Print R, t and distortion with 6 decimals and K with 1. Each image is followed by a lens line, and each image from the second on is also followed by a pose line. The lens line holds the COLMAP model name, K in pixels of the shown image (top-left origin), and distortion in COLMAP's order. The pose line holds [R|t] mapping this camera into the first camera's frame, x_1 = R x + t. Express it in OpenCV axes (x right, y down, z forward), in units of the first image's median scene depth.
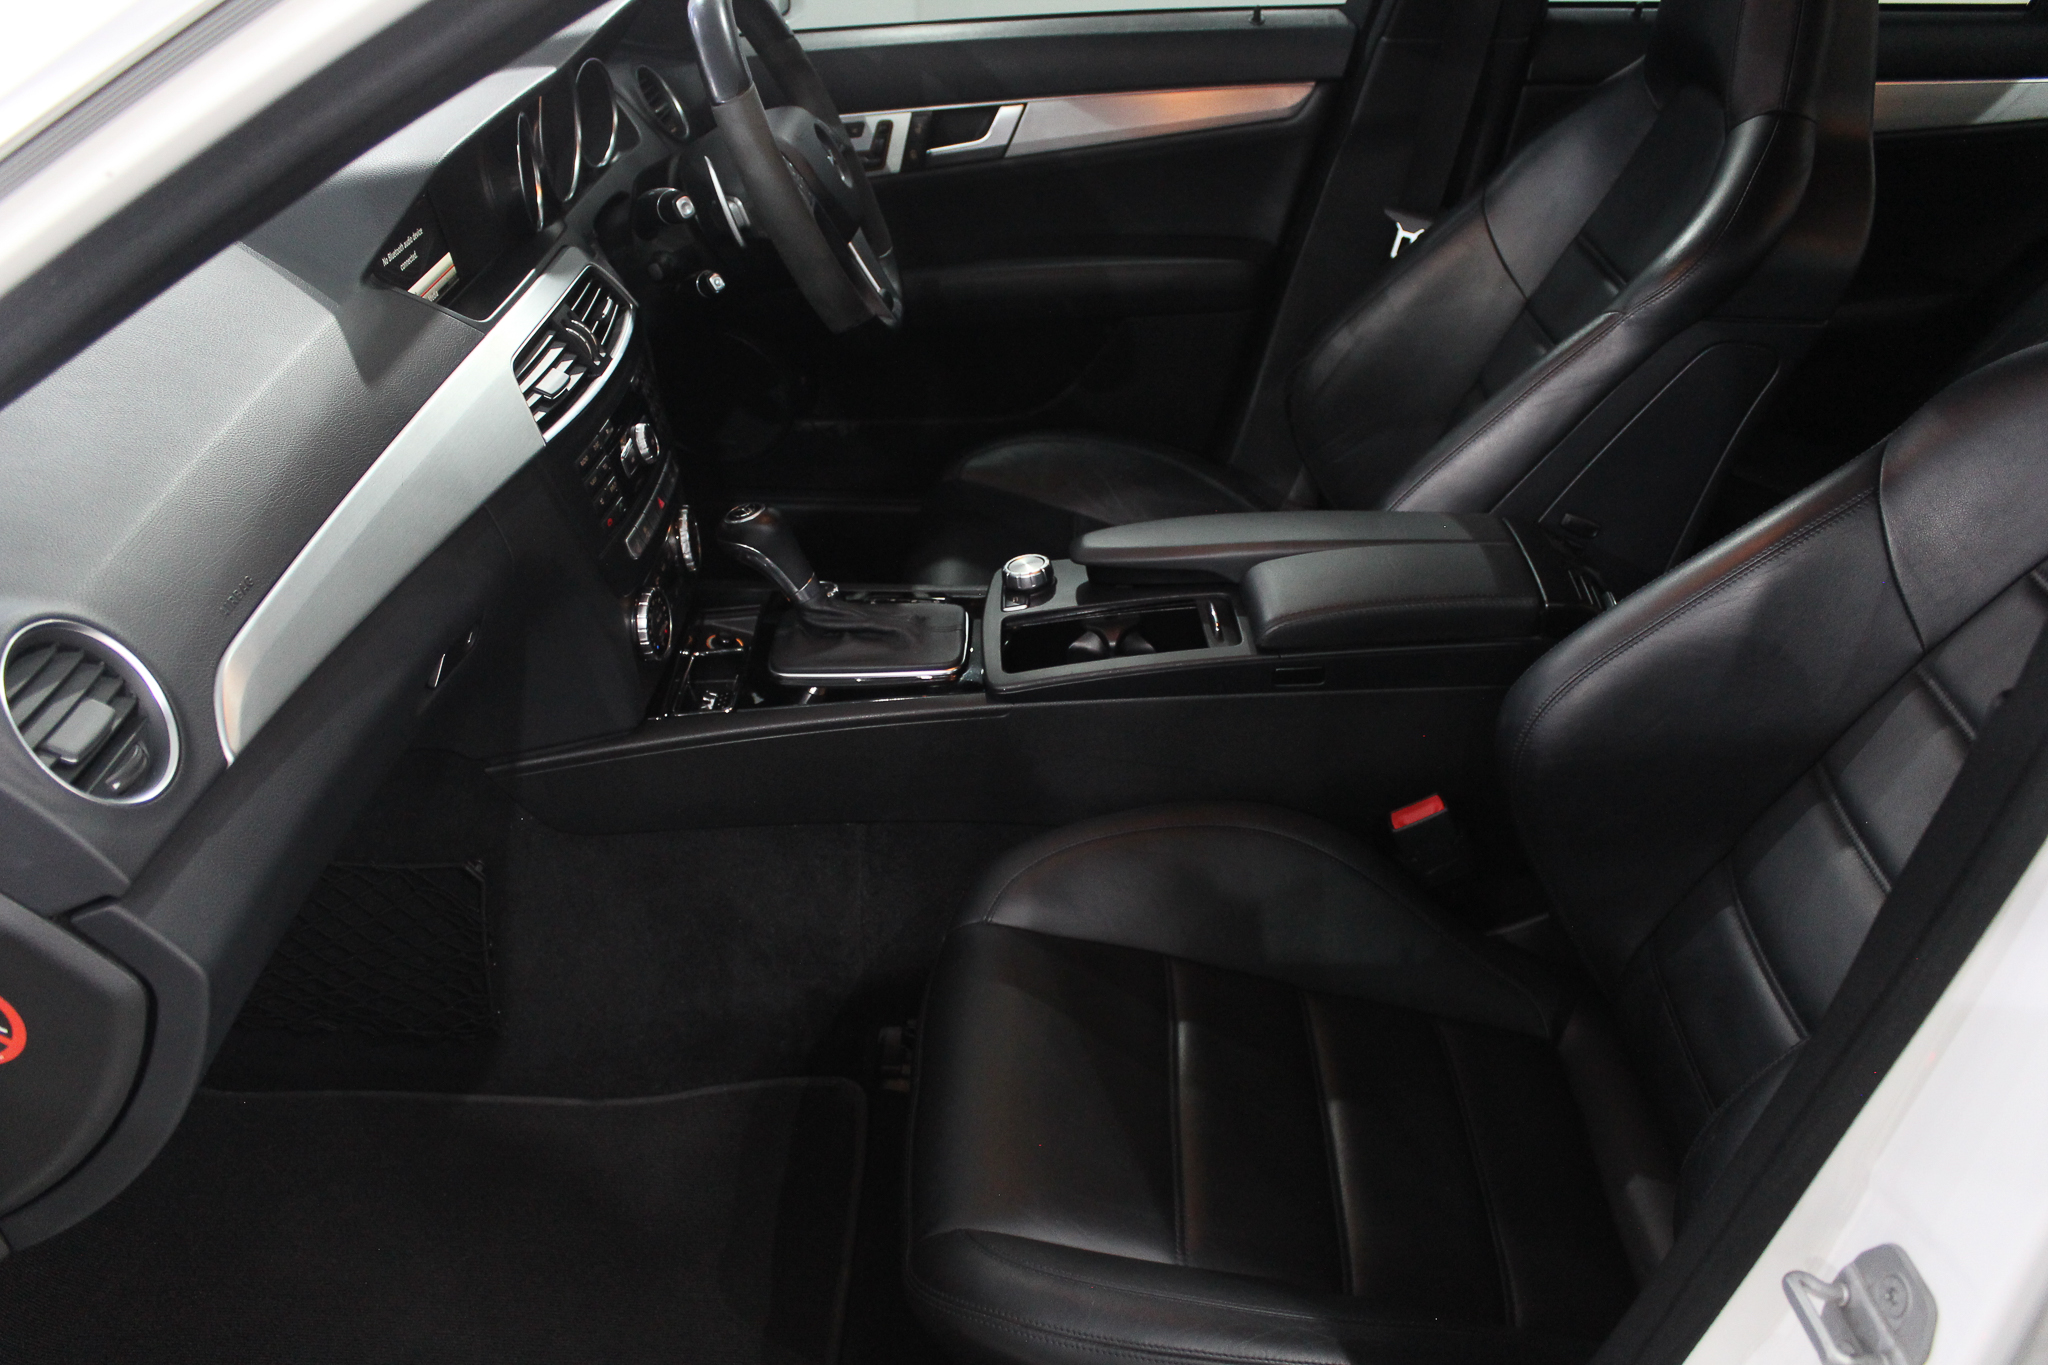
lens RADIAL K [[1669.6, 0, 1024.0], [0, 1669.6, 682.5], [0, 0, 1]] dist [-0.168280, 0.130537]
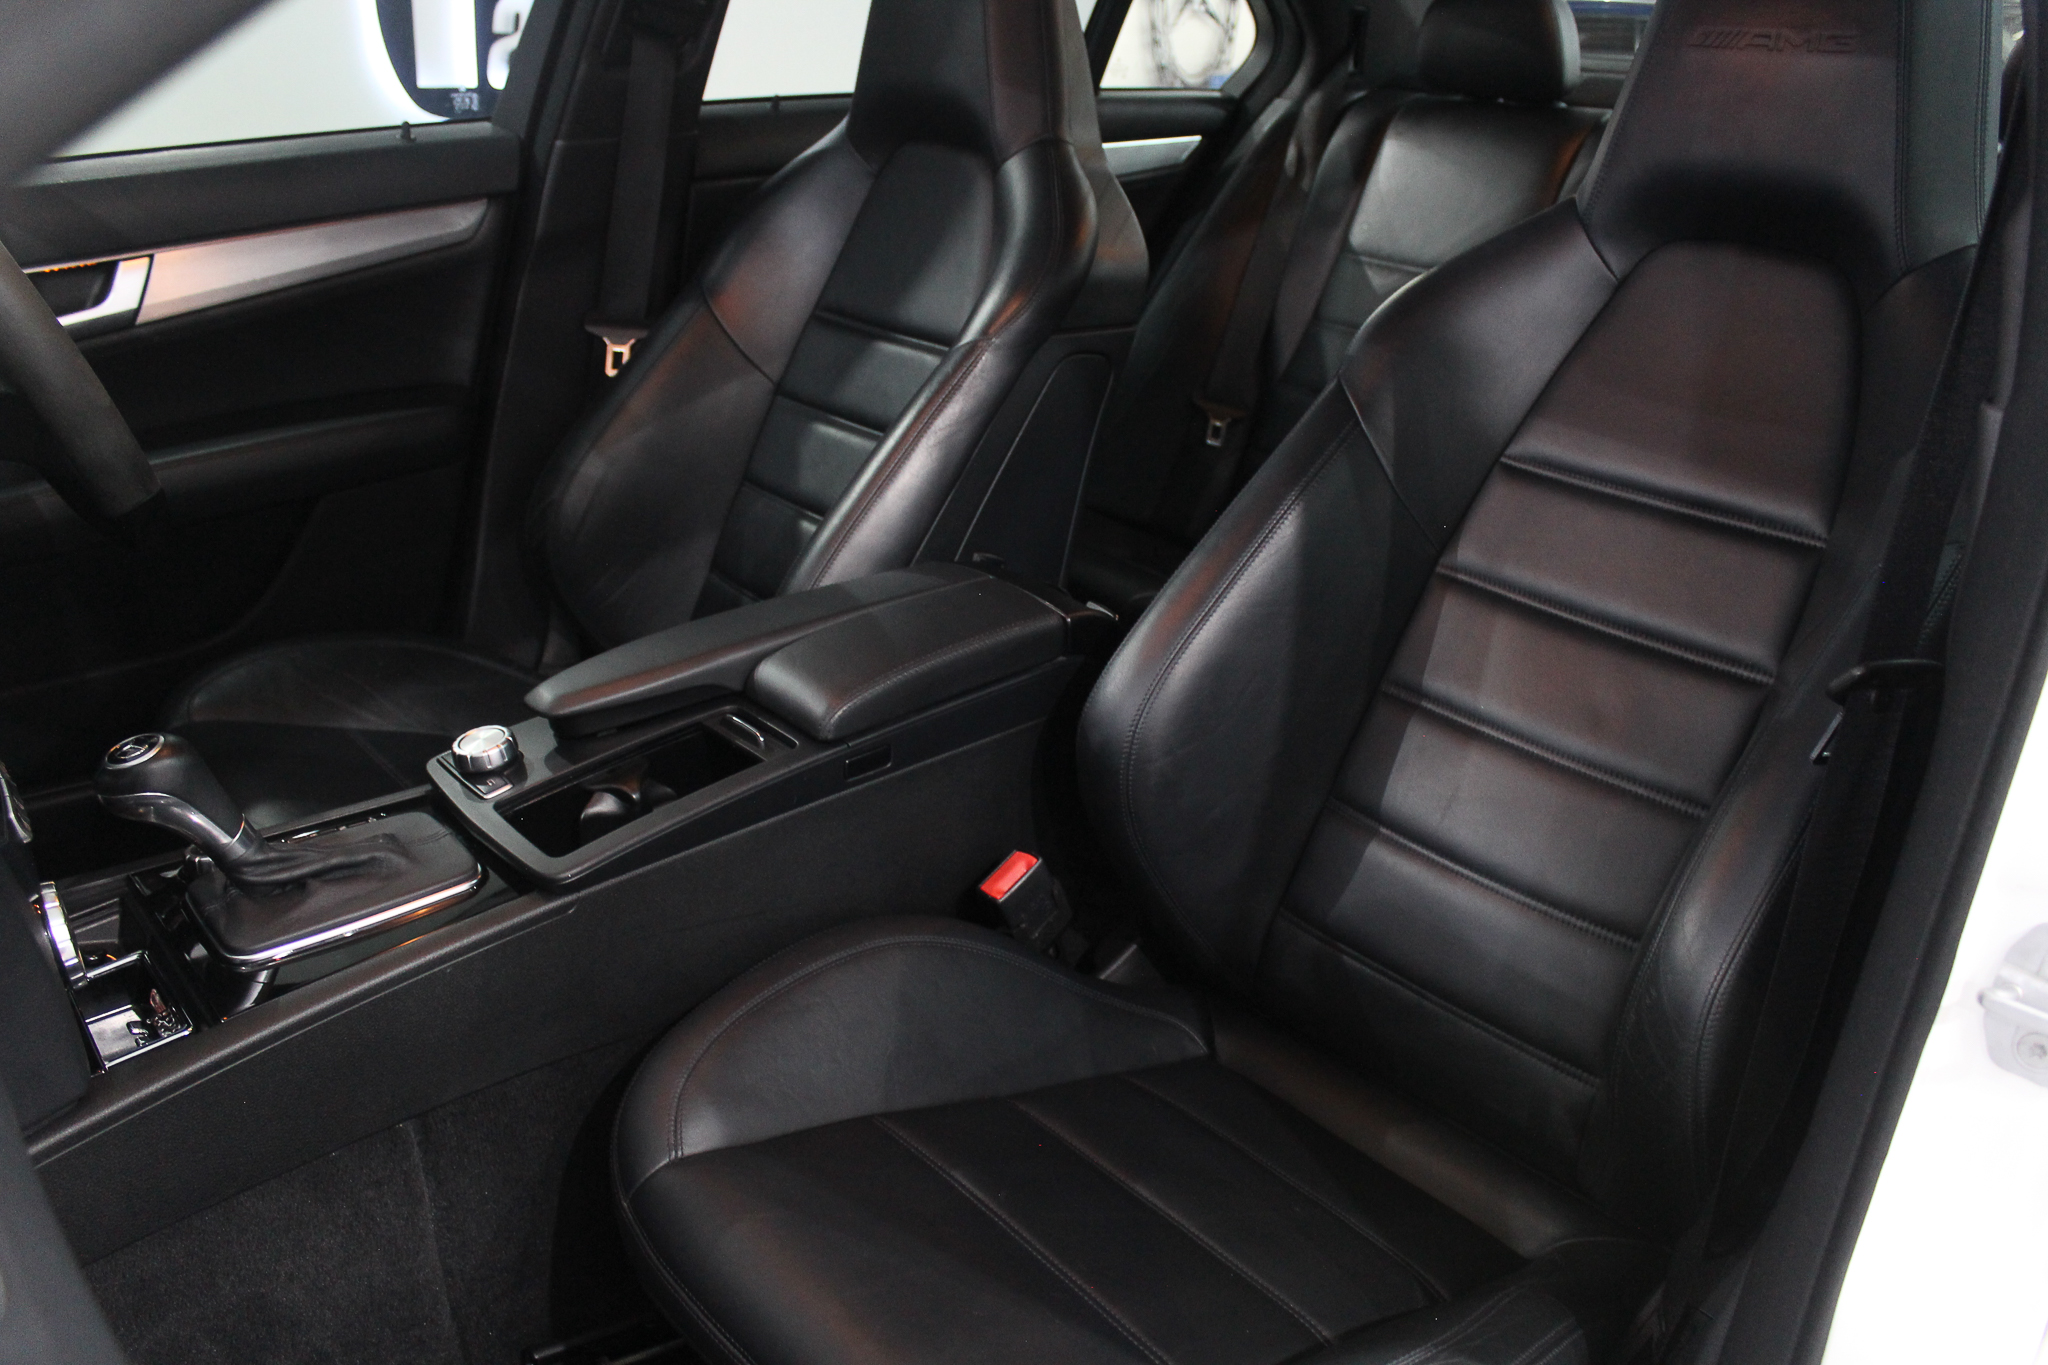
lens RADIAL K [[1669.6, 0, 1024.0], [0, 1669.6, 682.5], [0, 0, 1]] dist [-0.168280, 0.130537]
pose [[0.750291, -0.229690, 0.619925, -0.224665], [0.313862, 0.949049, -0.028231, 0.005039], [-0.581854, 0.215752, 0.784153, 0.184872]]
